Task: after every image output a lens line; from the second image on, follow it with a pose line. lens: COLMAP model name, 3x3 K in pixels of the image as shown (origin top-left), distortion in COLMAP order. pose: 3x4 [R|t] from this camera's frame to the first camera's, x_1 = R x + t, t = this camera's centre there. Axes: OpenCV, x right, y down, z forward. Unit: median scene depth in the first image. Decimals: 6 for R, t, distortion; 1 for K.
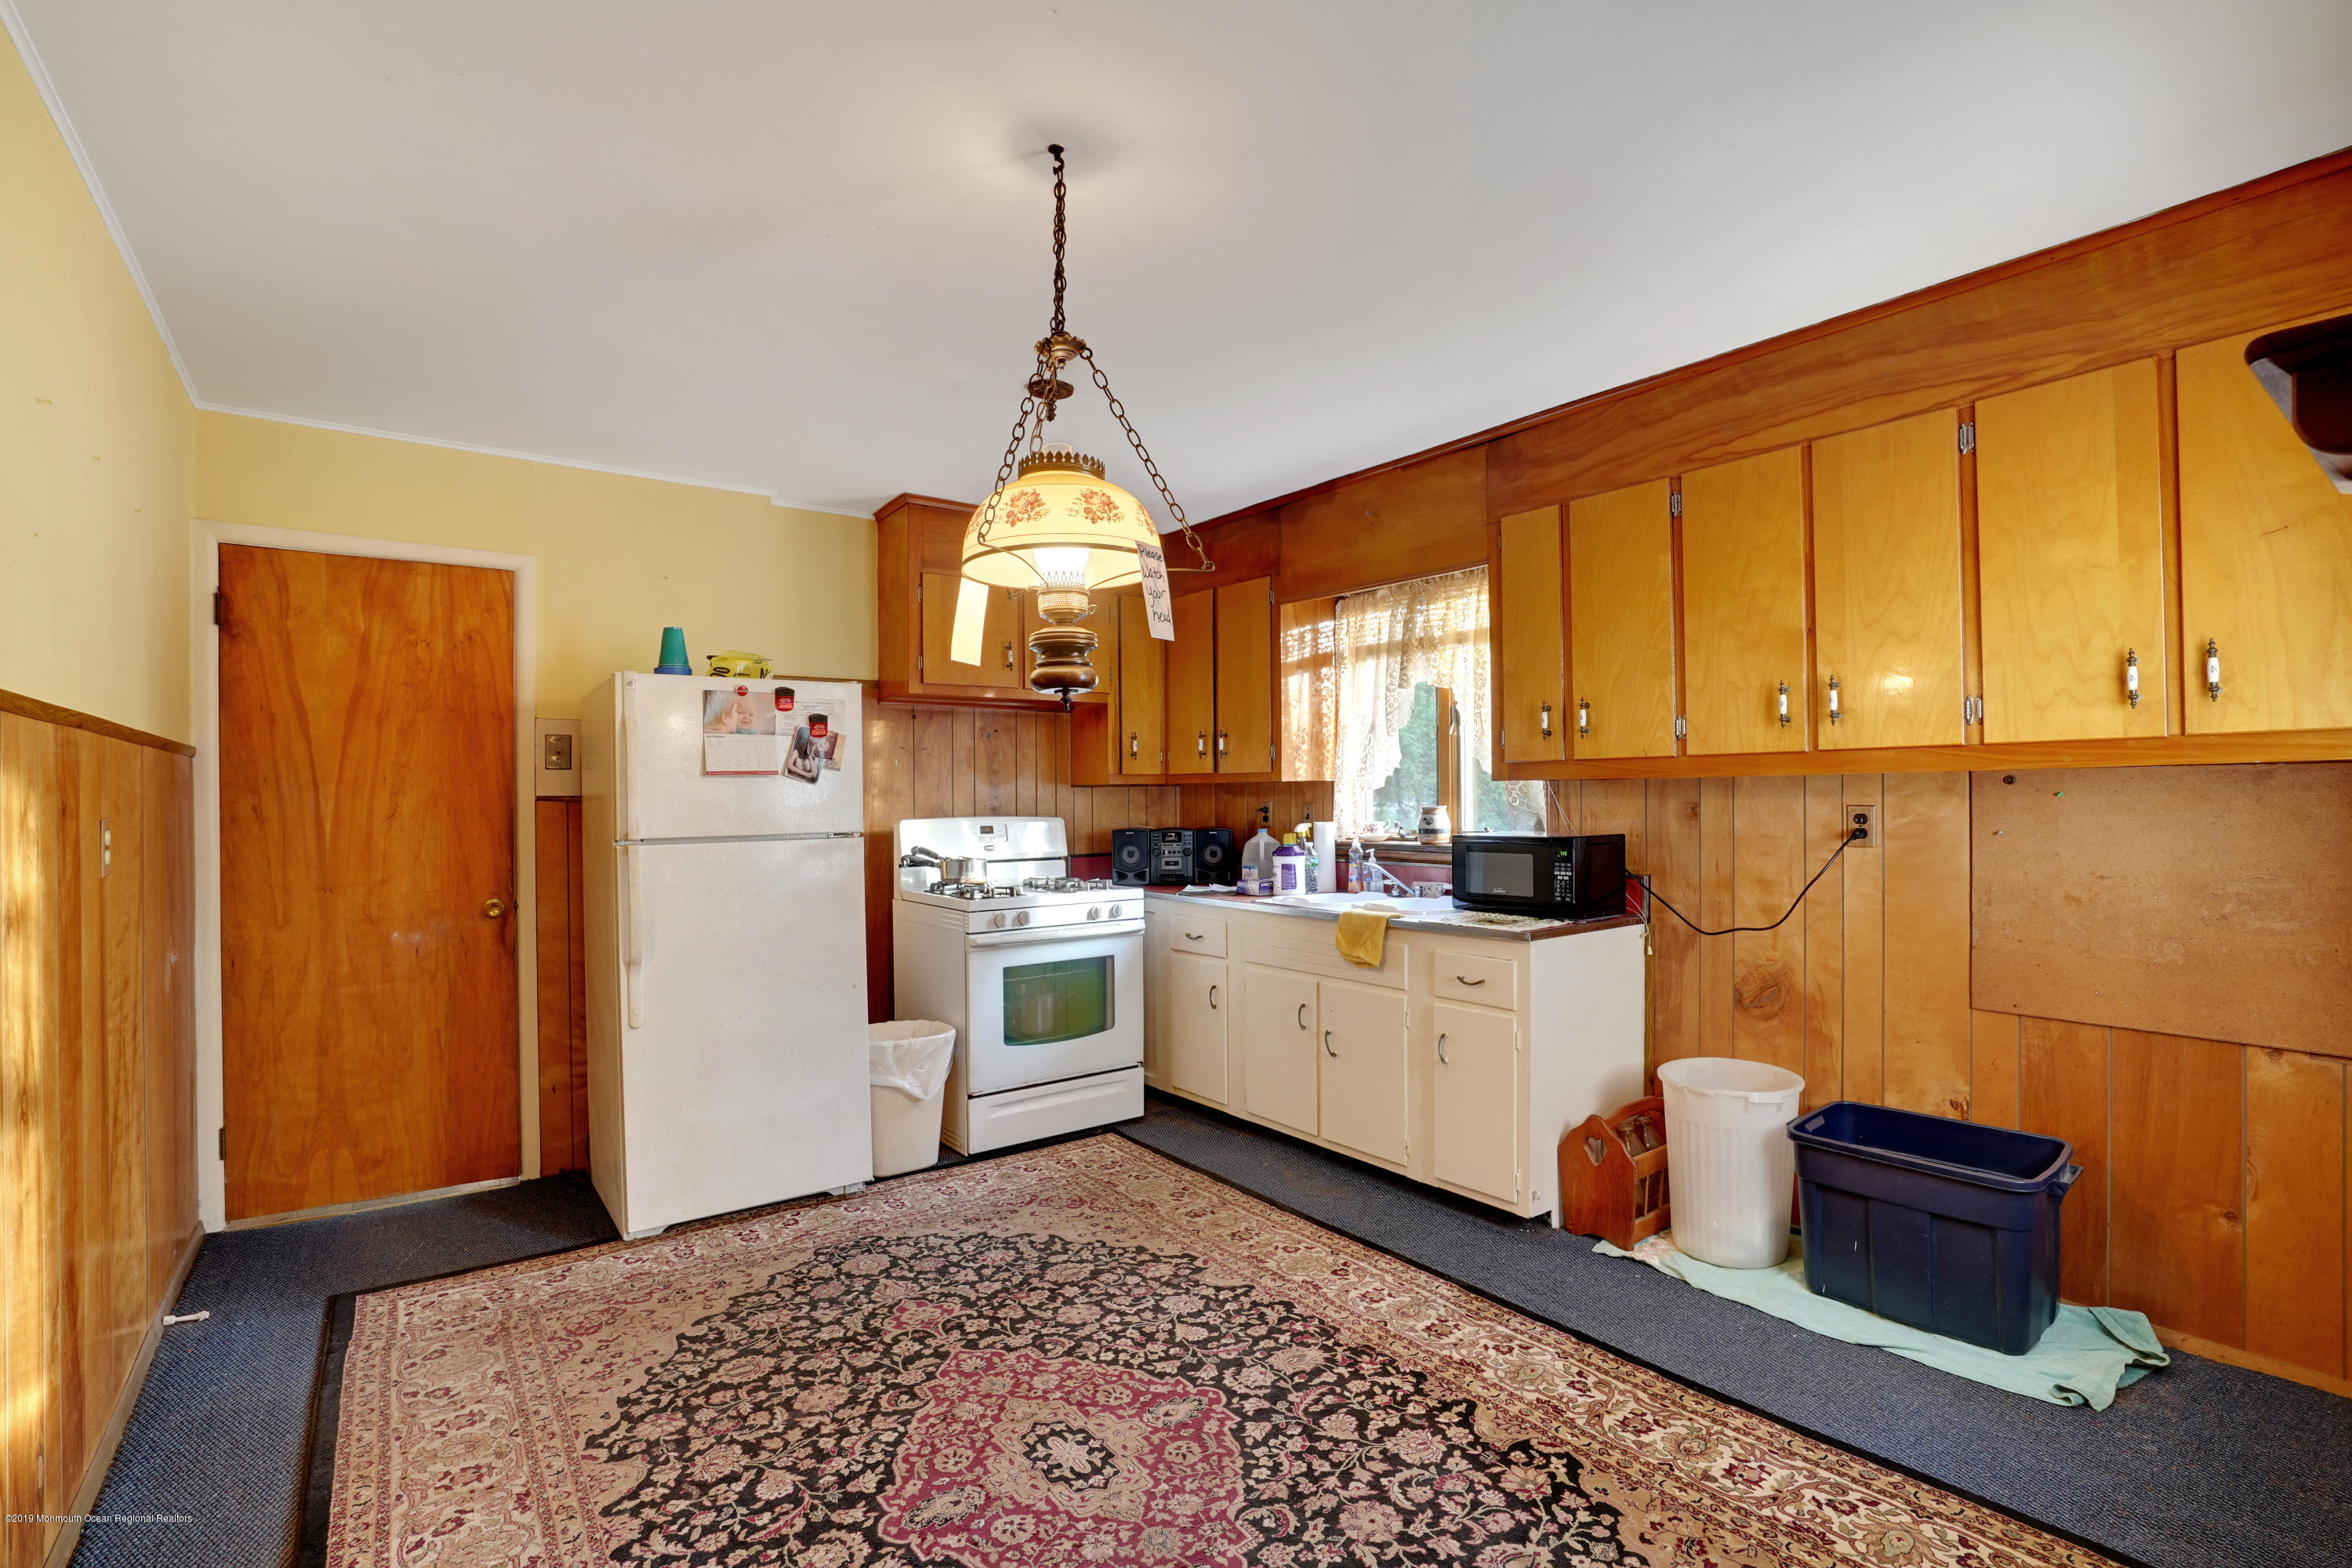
lens RADIAL K [[1079.1, 0, 1178.6], [0, 1079.1, 790.5], [0, 0, 1]] dist [-0.047789, 0.005483]
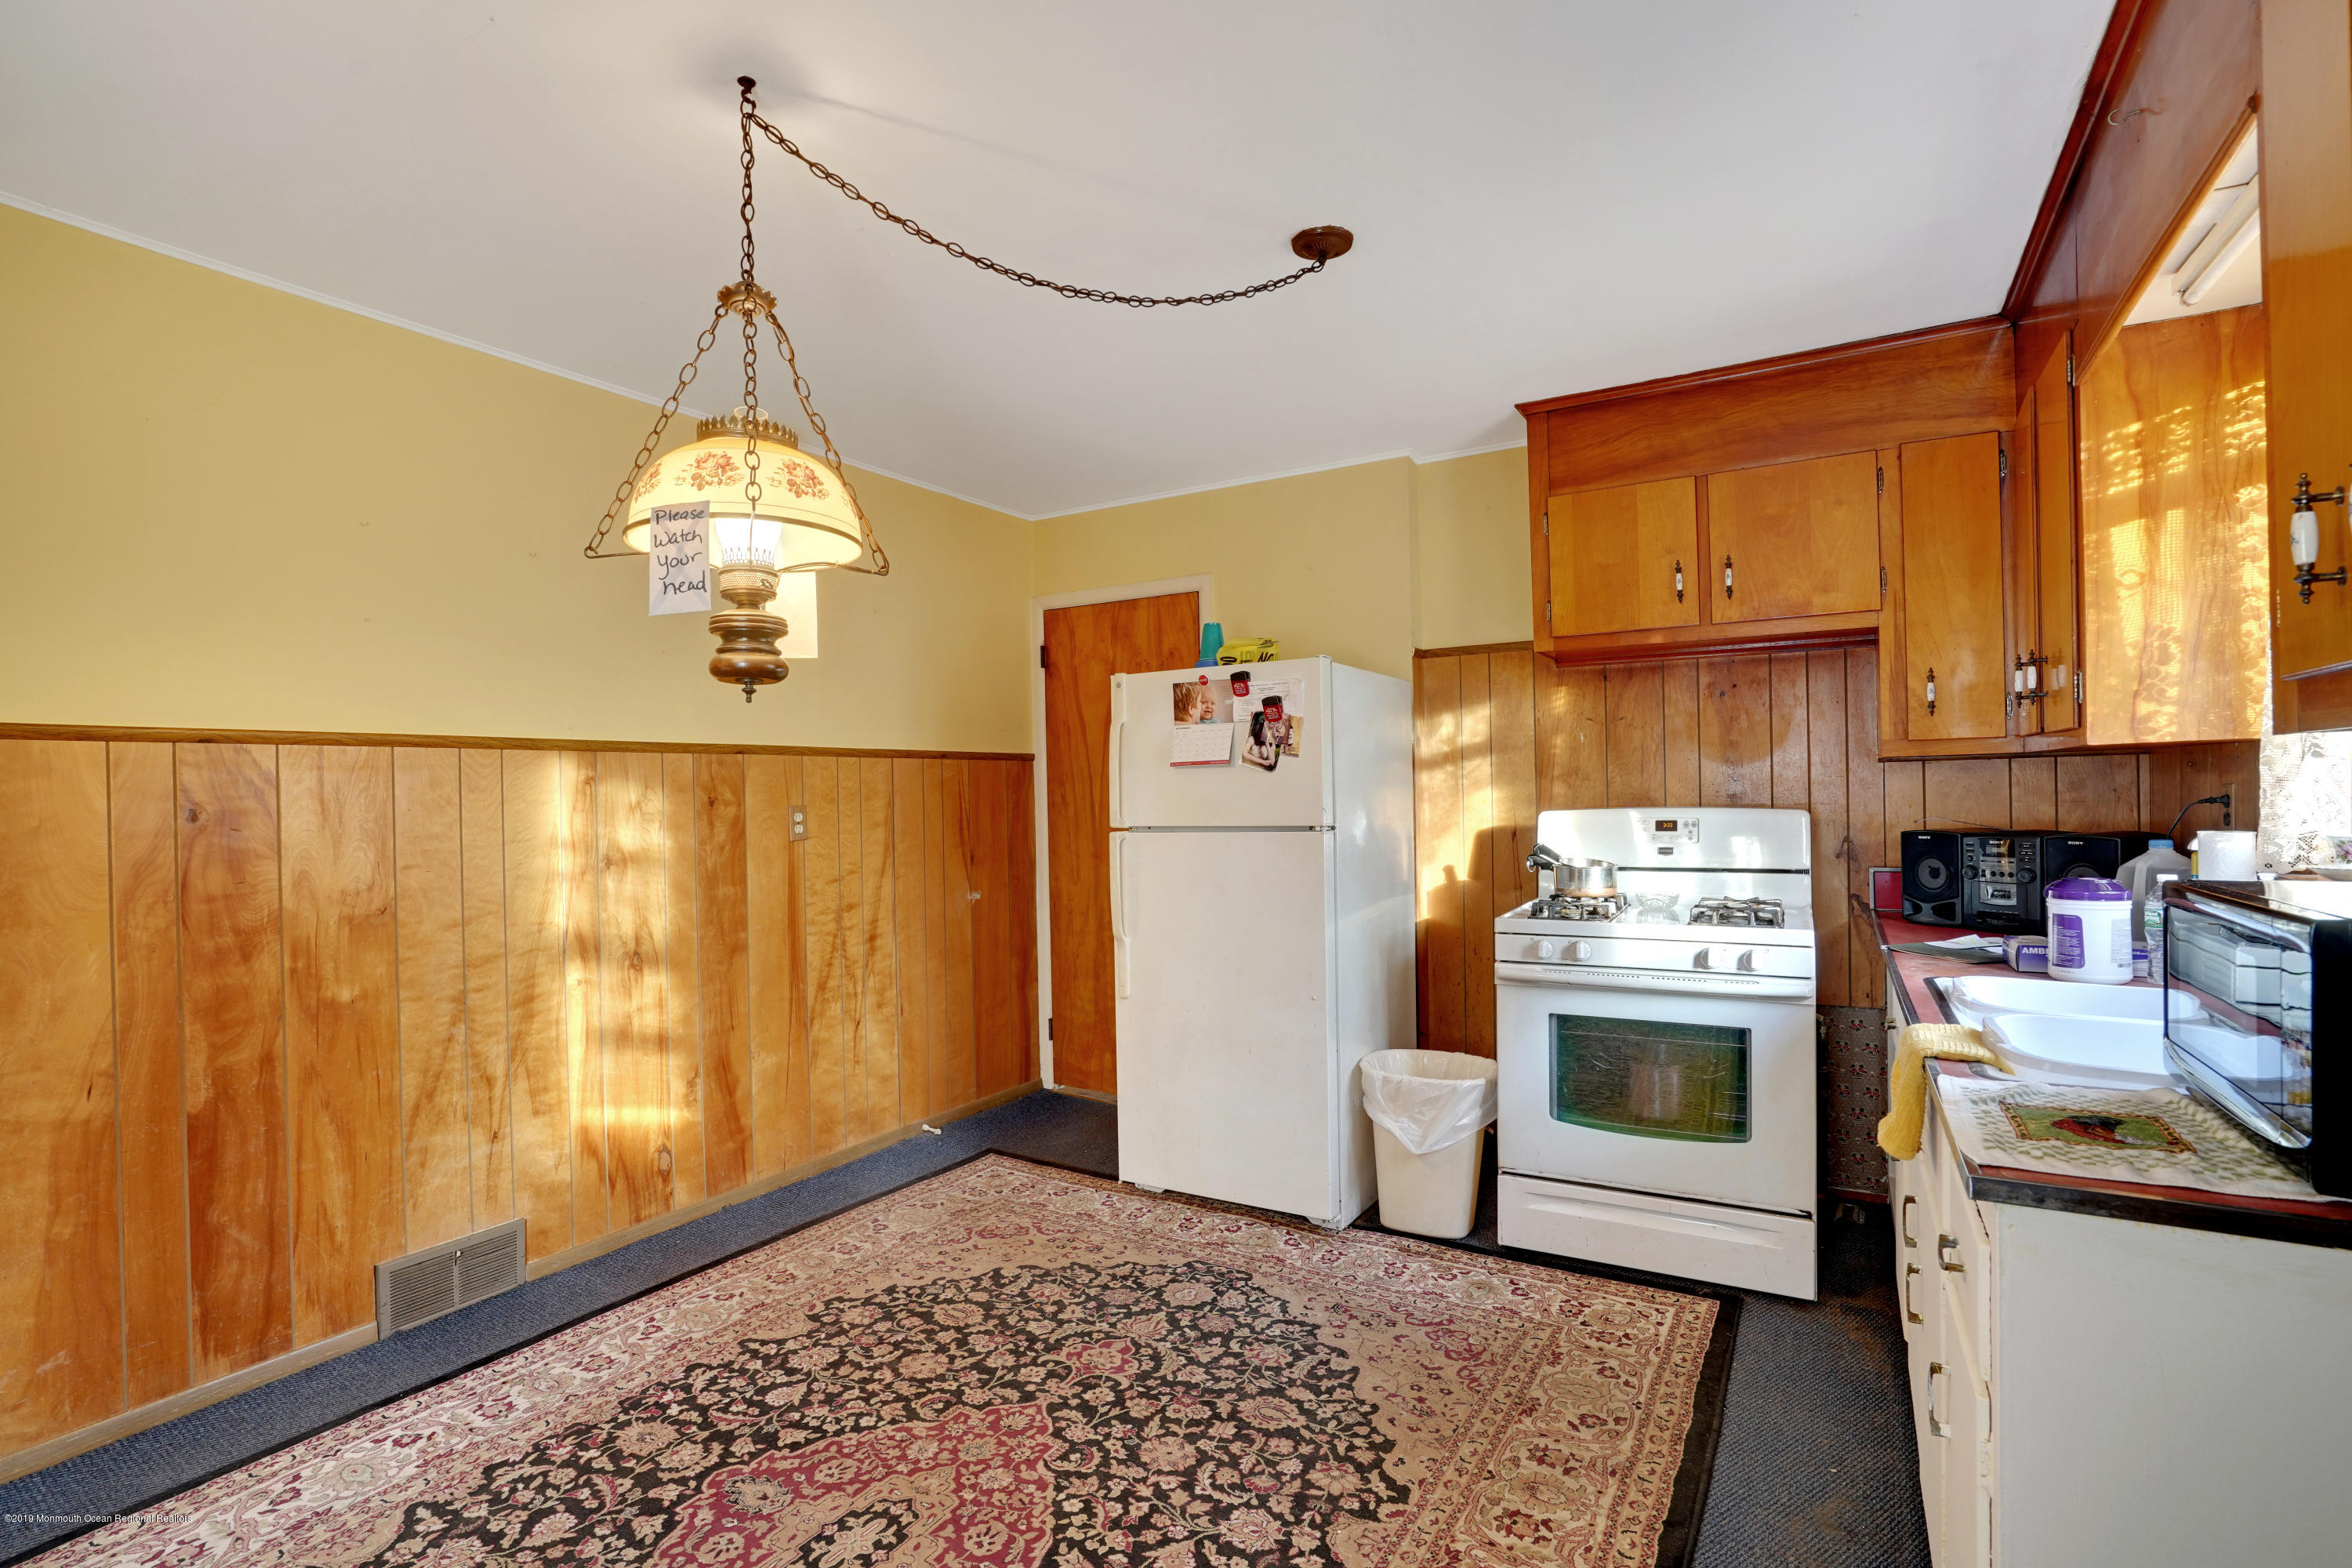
lens RADIAL K [[1079.1, 0, 1170.5], [0, 1079.1, 788.5], [0, 0, 1]] dist [-0.047789, 0.005483]
pose [[0.371981, -0.000100, -0.928241, 0.563071], [0.019396, 0.999782, 0.007665, -0.000575], [0.928038, -0.020856, 0.371902, 0.652267]]
